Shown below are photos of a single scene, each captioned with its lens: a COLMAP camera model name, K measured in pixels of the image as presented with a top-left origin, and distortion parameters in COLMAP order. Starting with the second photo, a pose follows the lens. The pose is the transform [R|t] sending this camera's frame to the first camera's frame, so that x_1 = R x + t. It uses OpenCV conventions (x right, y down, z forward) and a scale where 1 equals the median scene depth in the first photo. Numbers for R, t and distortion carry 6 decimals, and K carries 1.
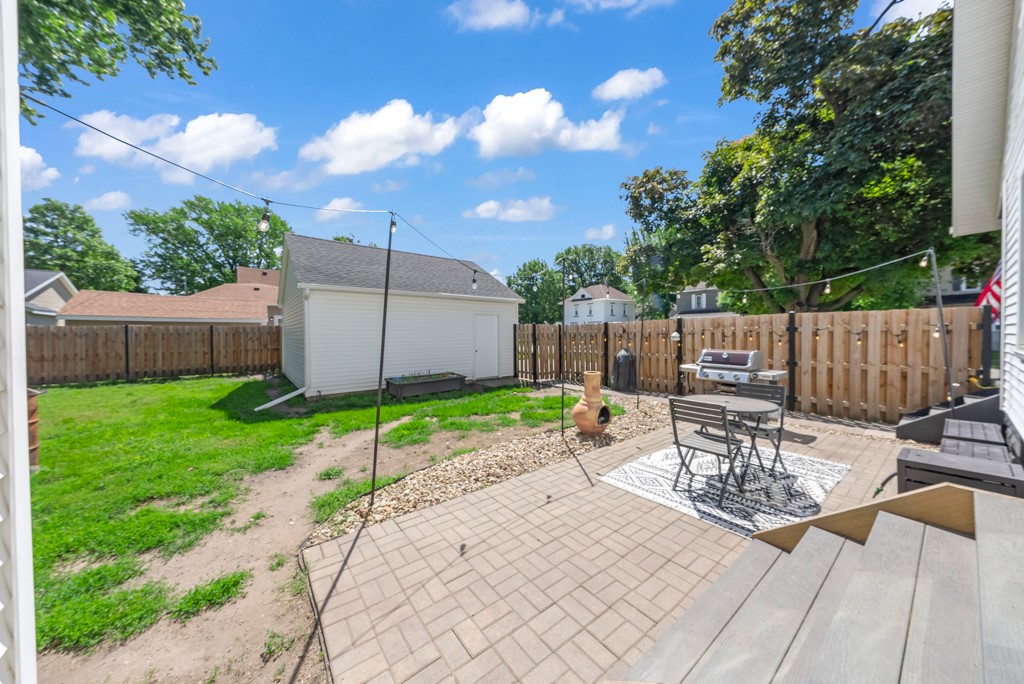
lens RADIAL K [[341.5, 0, 512.0], [0, 341.5, 342.0], [0, 0, 1]] dist [0.000143, 0.000009]
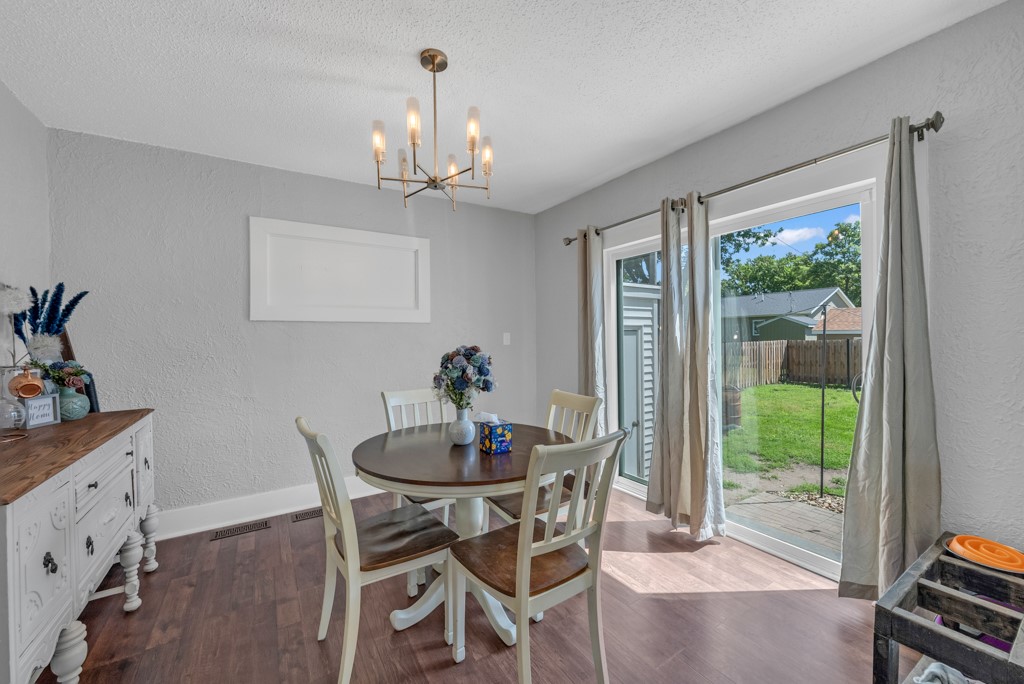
lens RADIAL K [[400.6, 0, 514.5], [0, 400.6, 337.4], [0, 0, 1]] dist [0.000434, -0.000029]
pose [[-0.082301, 0.008171, -0.996574, 1.477088], [-0.002722, 0.999961, 0.008424, -0.257334], [0.996604, 0.003406, -0.082275, -0.228182]]
